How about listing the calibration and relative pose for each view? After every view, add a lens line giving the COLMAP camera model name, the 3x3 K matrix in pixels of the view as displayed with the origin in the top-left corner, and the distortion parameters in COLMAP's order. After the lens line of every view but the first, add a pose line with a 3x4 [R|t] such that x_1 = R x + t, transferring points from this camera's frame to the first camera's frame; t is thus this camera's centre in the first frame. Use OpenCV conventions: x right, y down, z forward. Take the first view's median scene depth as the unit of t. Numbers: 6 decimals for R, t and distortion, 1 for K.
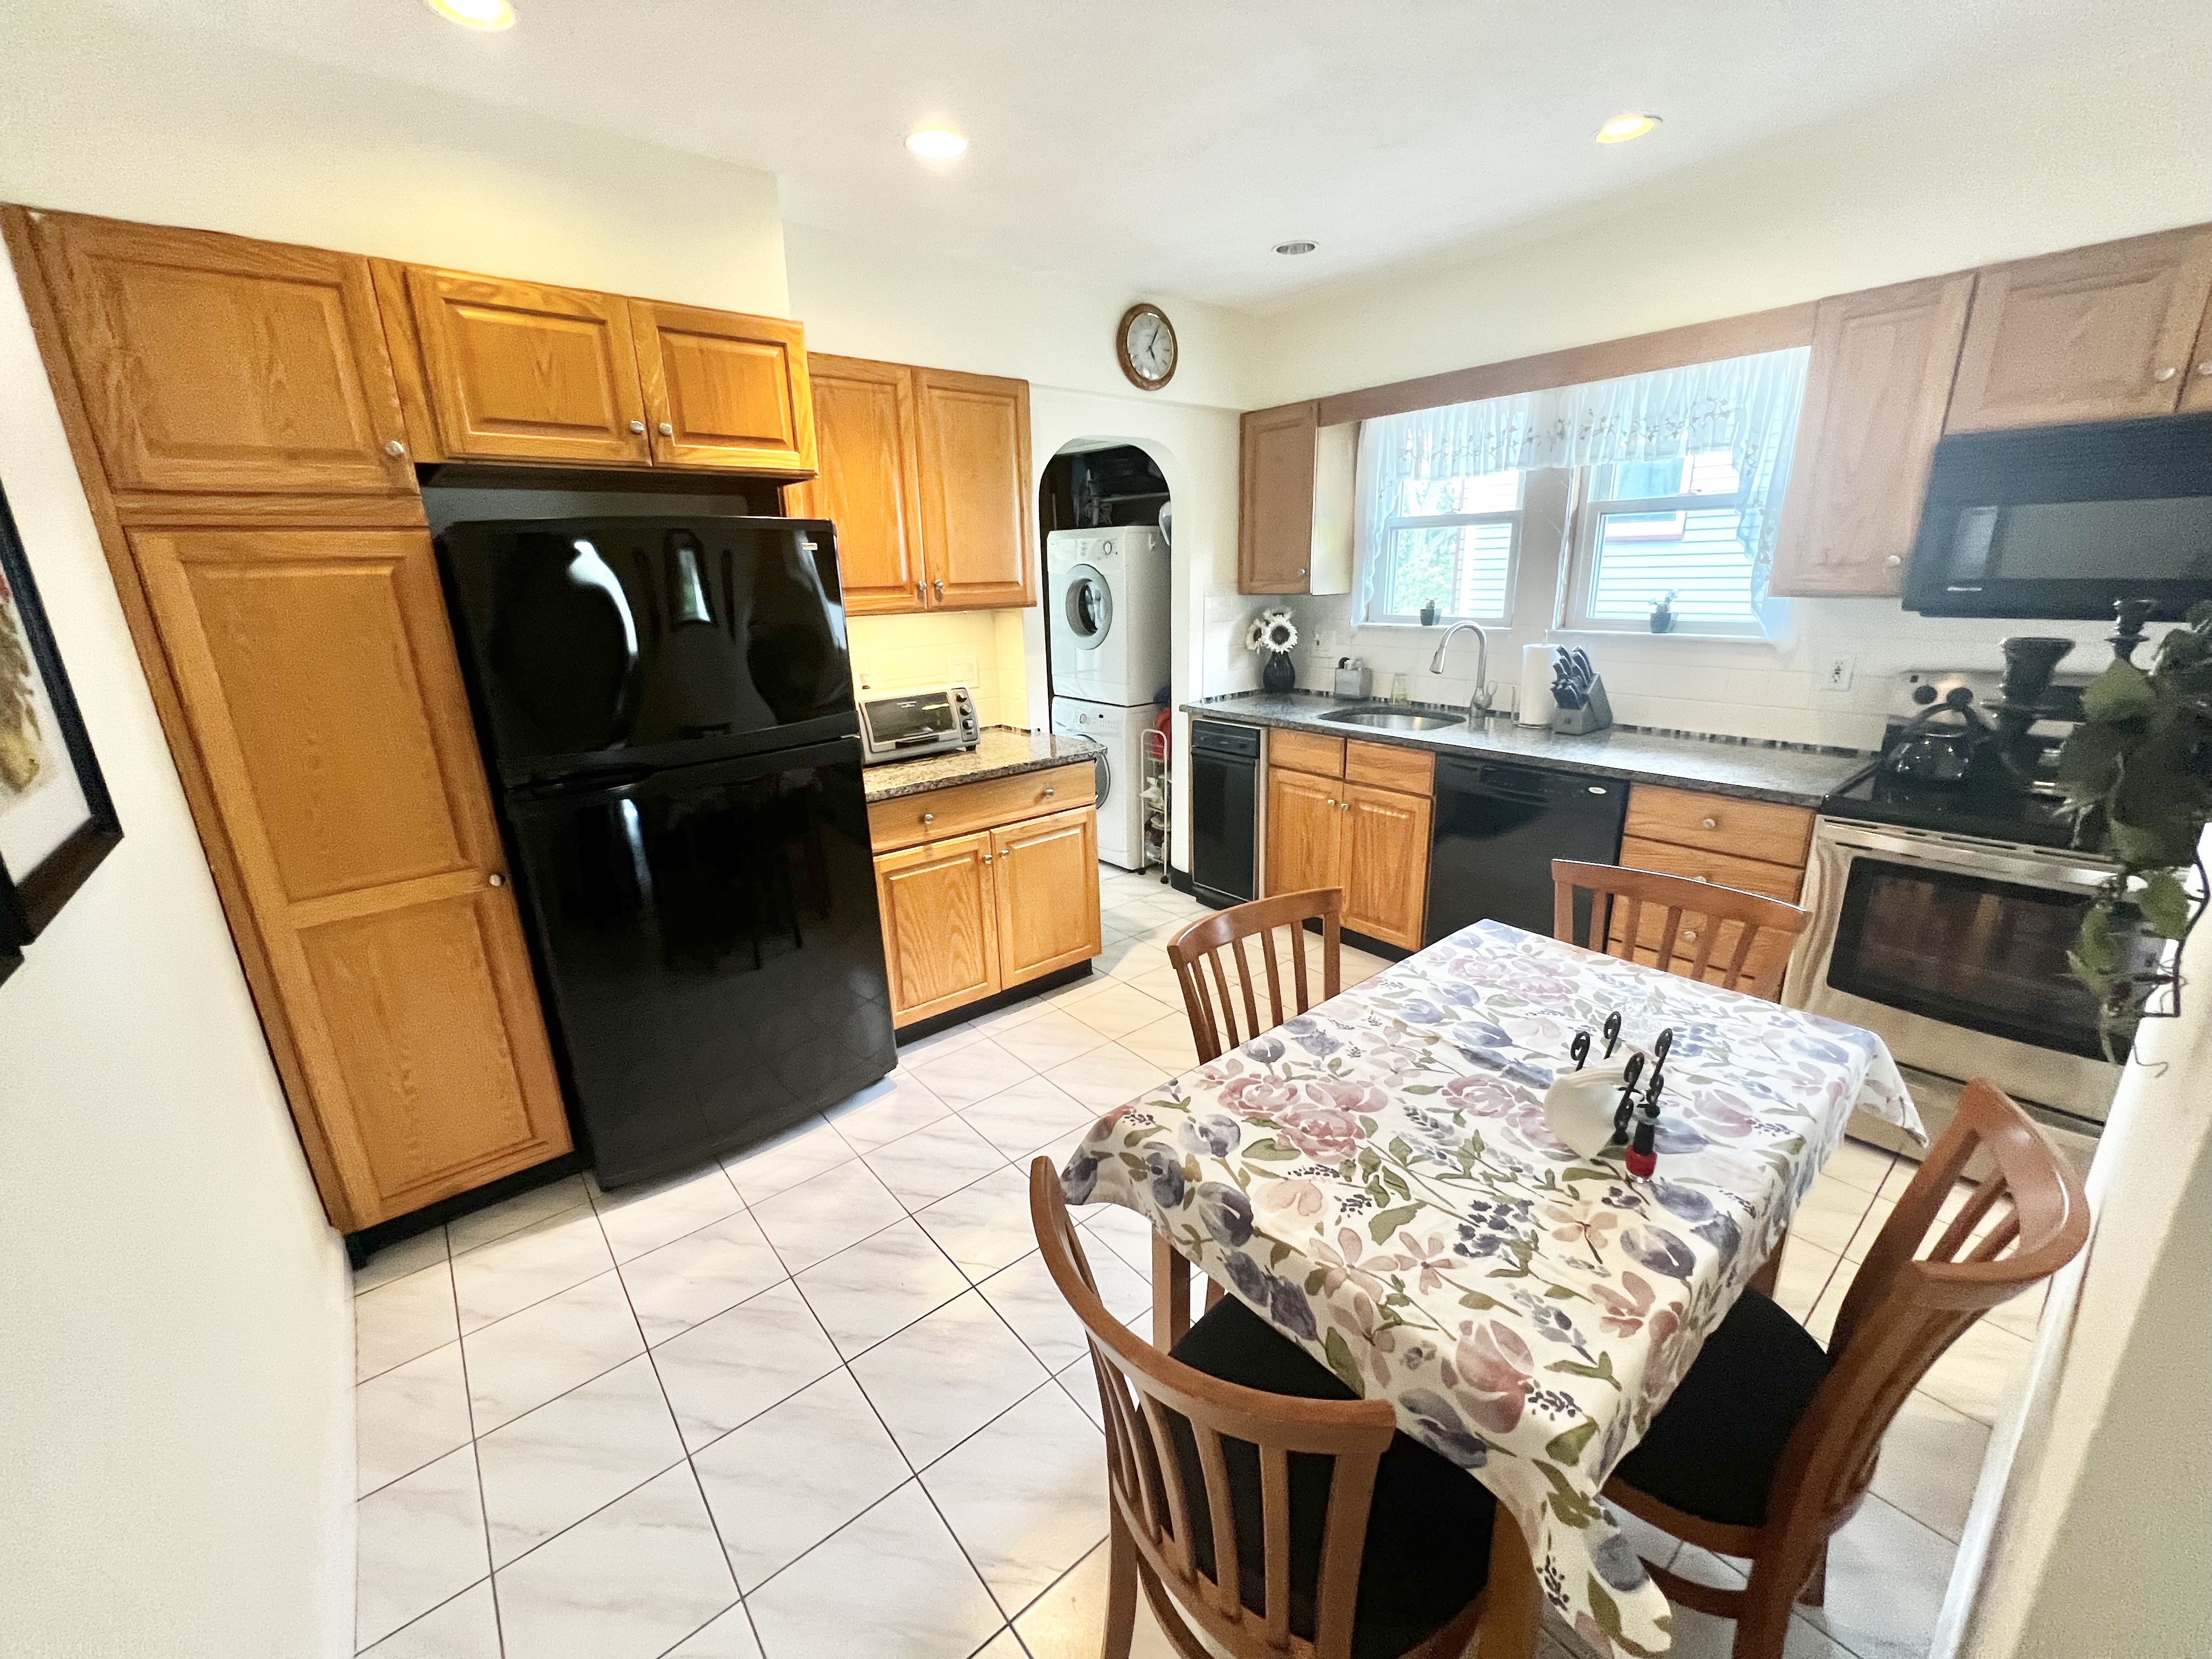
lens RADIAL K [[887.3, 0, 1109.7], [0, 887.3, 825.2], [0, 0, 1]] dist [-0.001145, 0.000160]
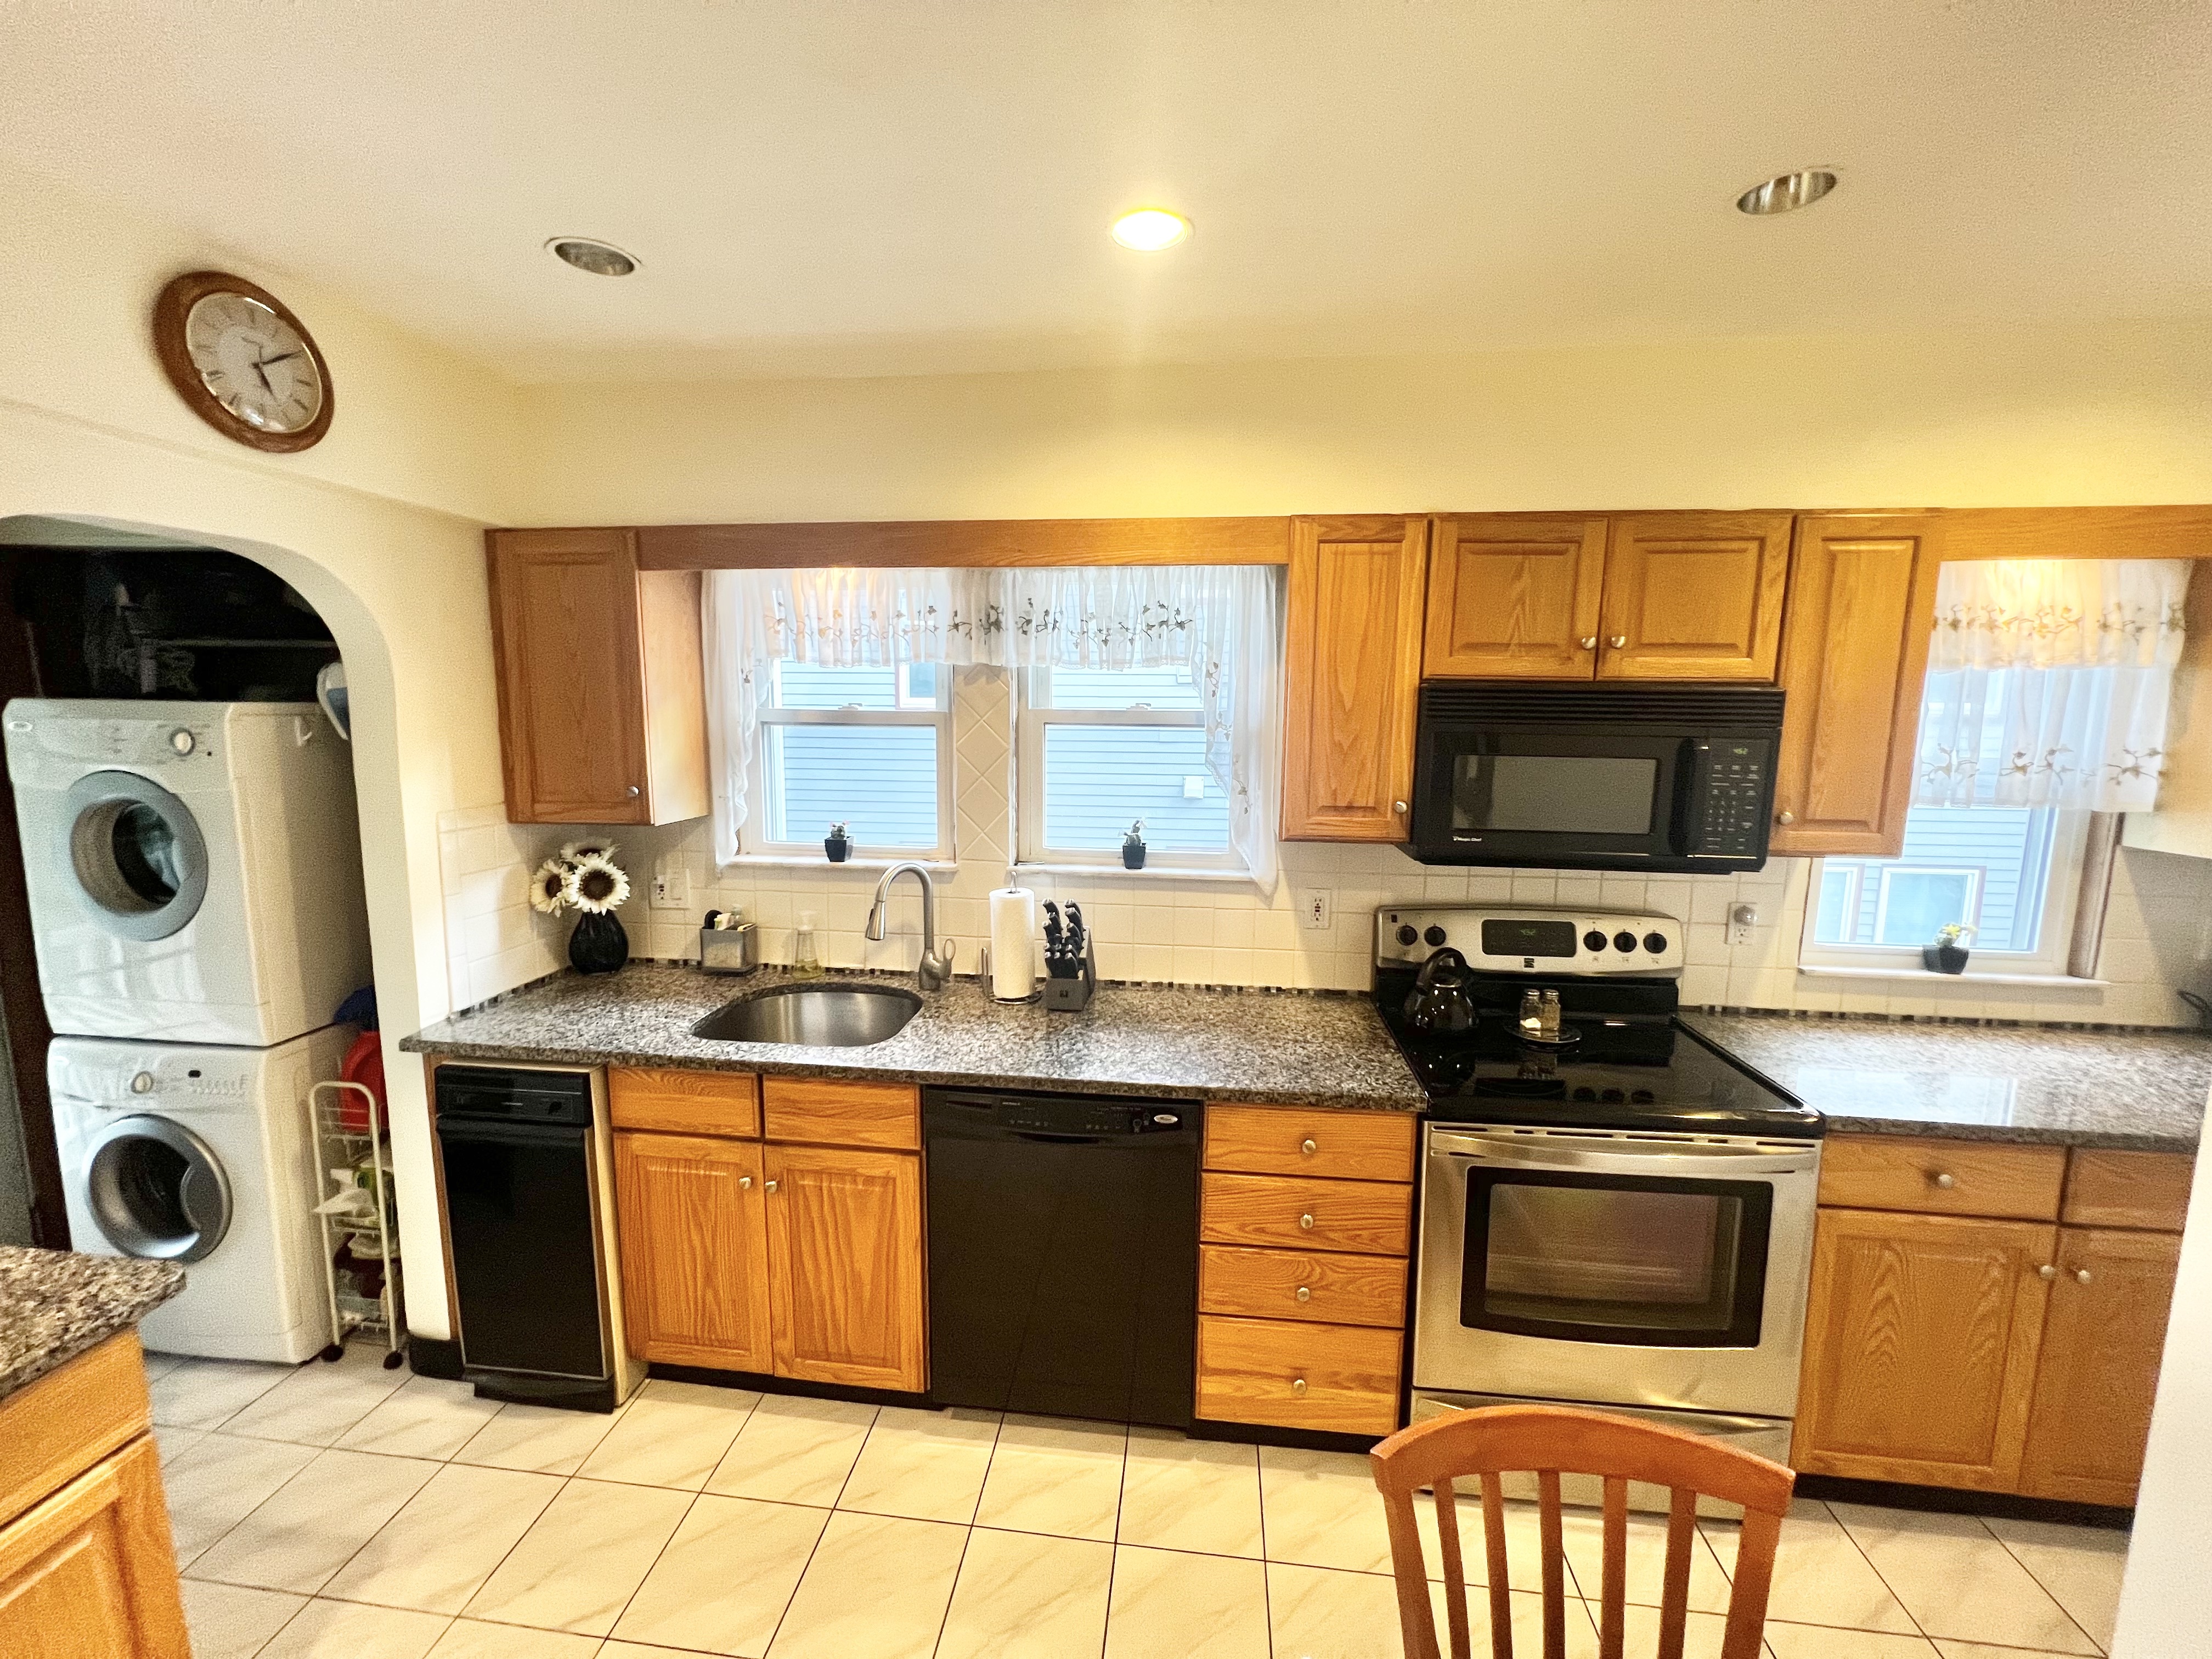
lens RADIAL K [[888.7, 0, 1106.0], [0, 888.7, 829.5], [0, 0, 1]] dist [-0.000568, 0.000438]
pose [[0.722103, -0.060587, 0.689127, 0.027929], [0.165493, 0.982362, -0.087044, -0.153708], [-0.671699, 0.176900, 0.719393, 0.346067]]
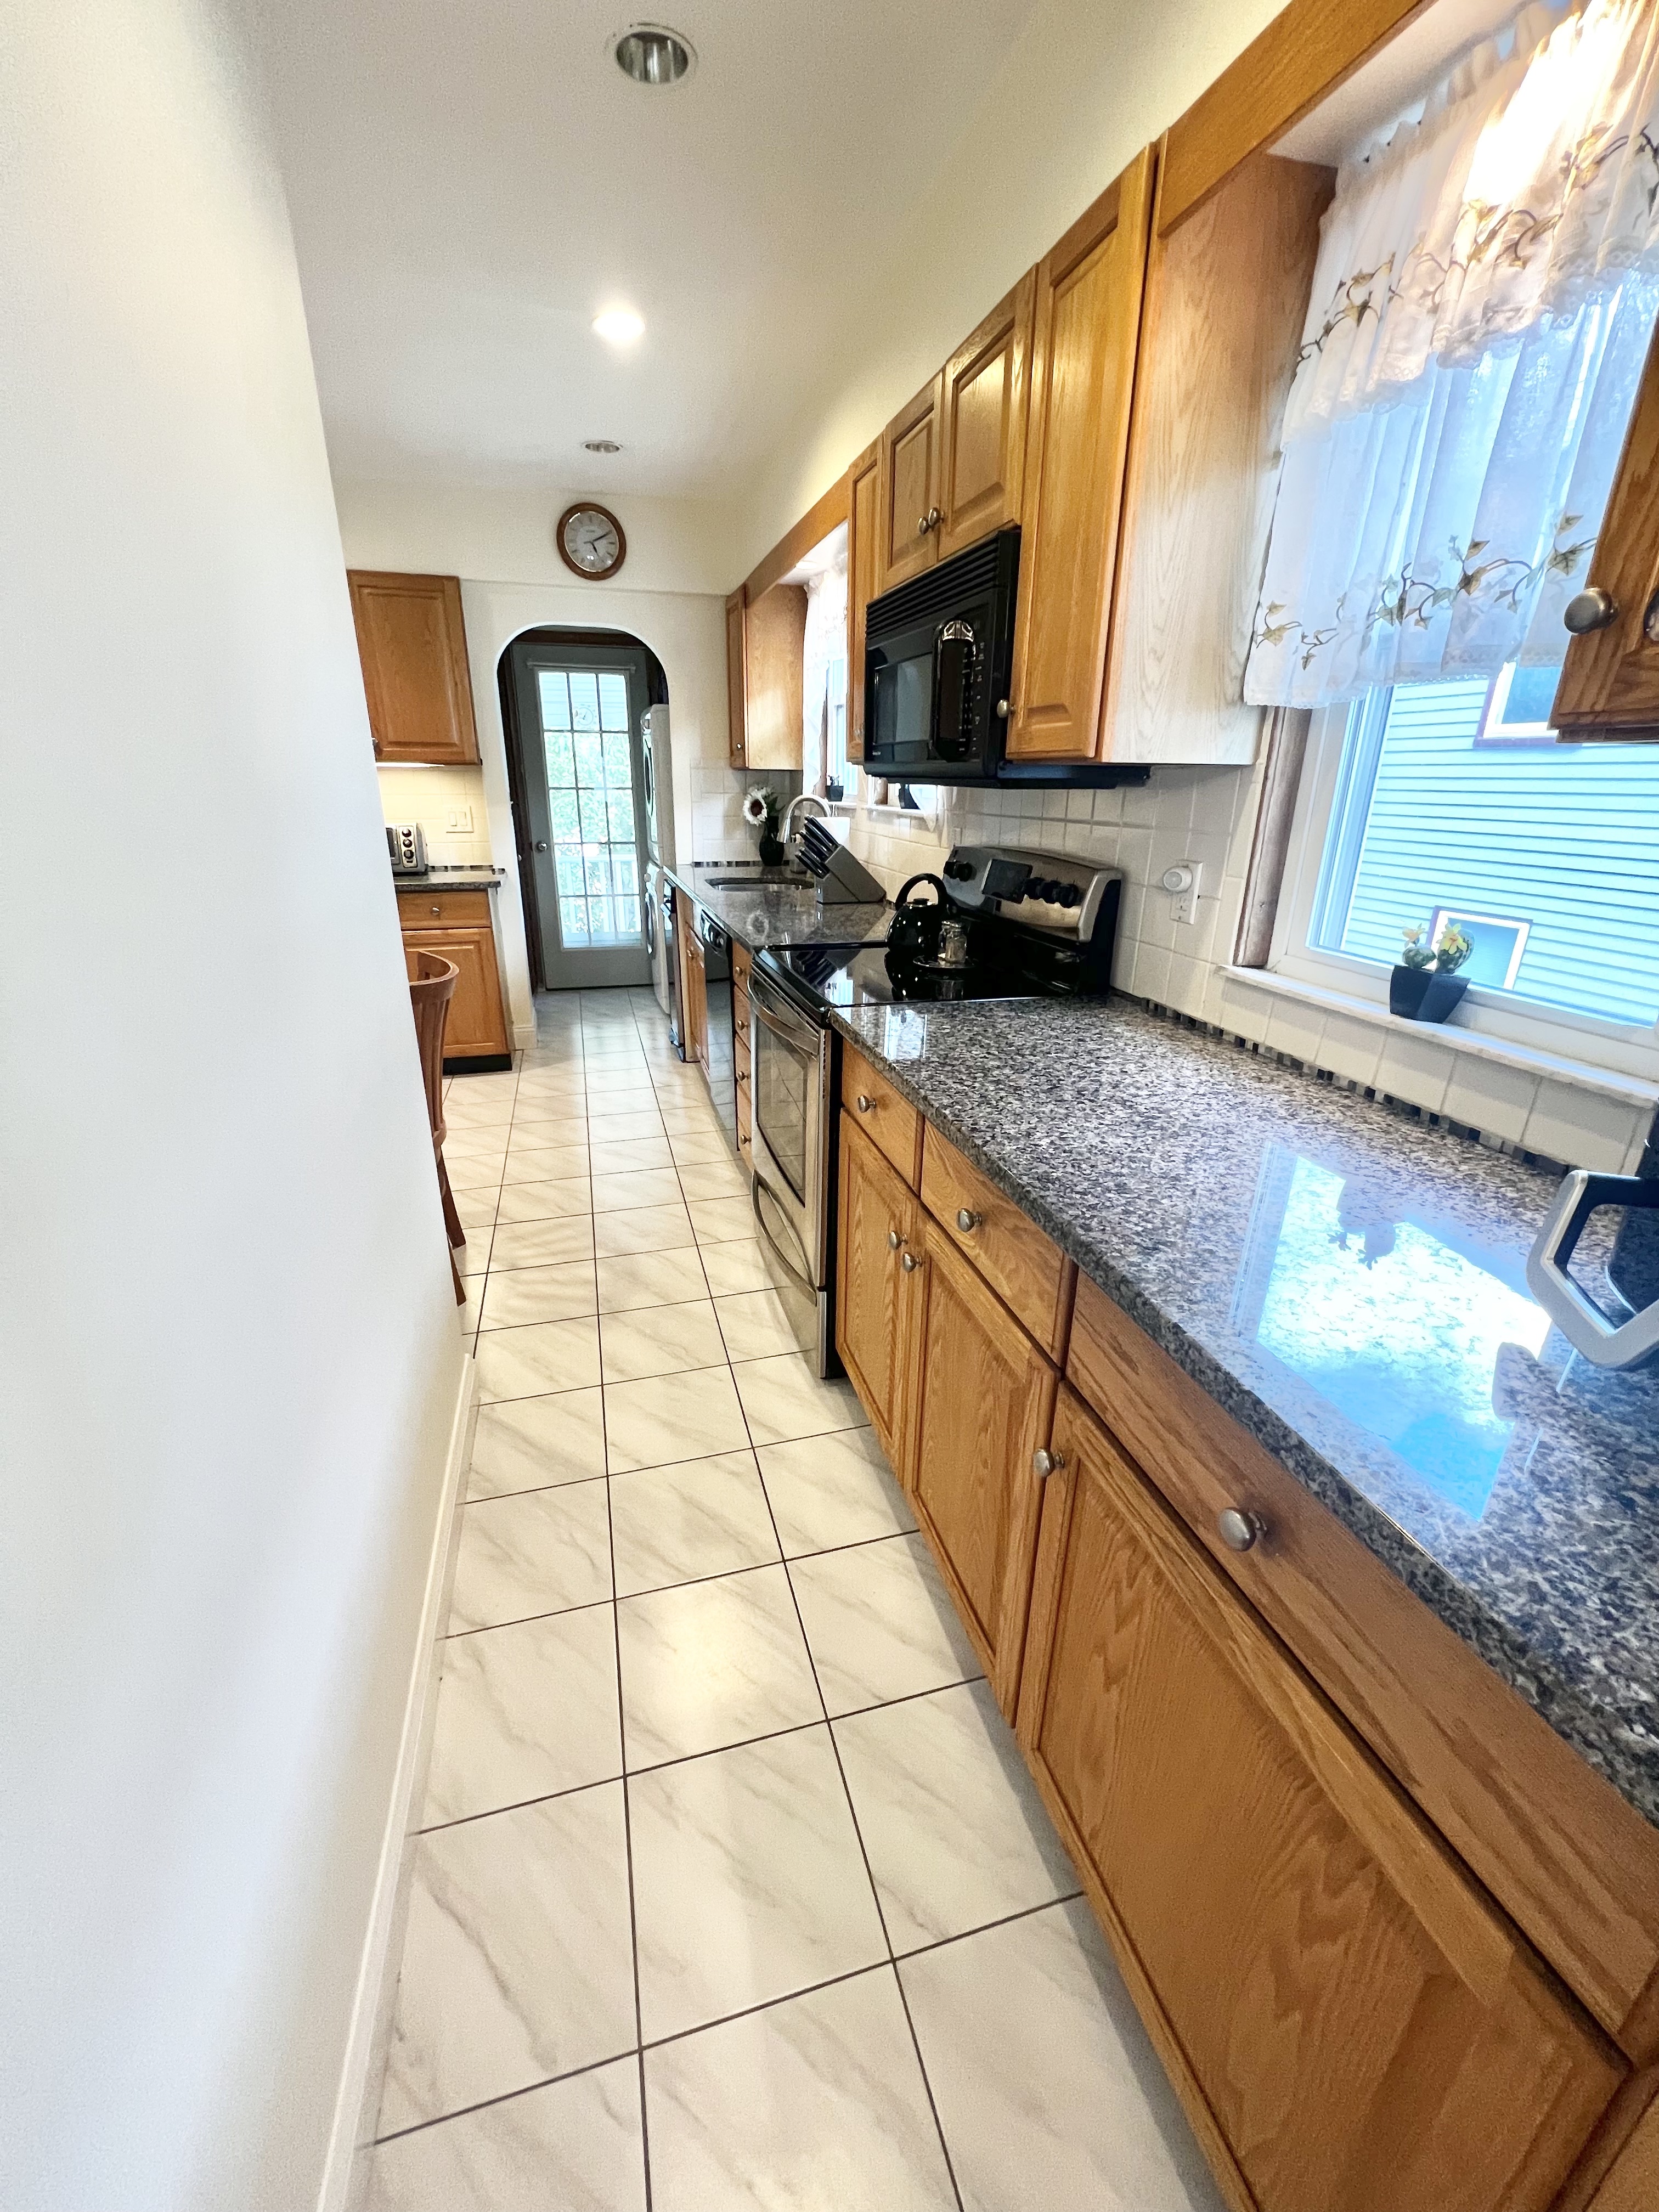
lens RADIAL K [[887.3, 0, 839.8], [0, 887.3, 1100.2], [0, 0, 1]] dist [-0.001145, 0.000160]
pose [[0.915764, 0.169722, -0.364103, 0.811515], [-0.143865, 0.984810, 0.097219, 0.019732], [0.375073, -0.036648, 0.926271, 0.017557]]
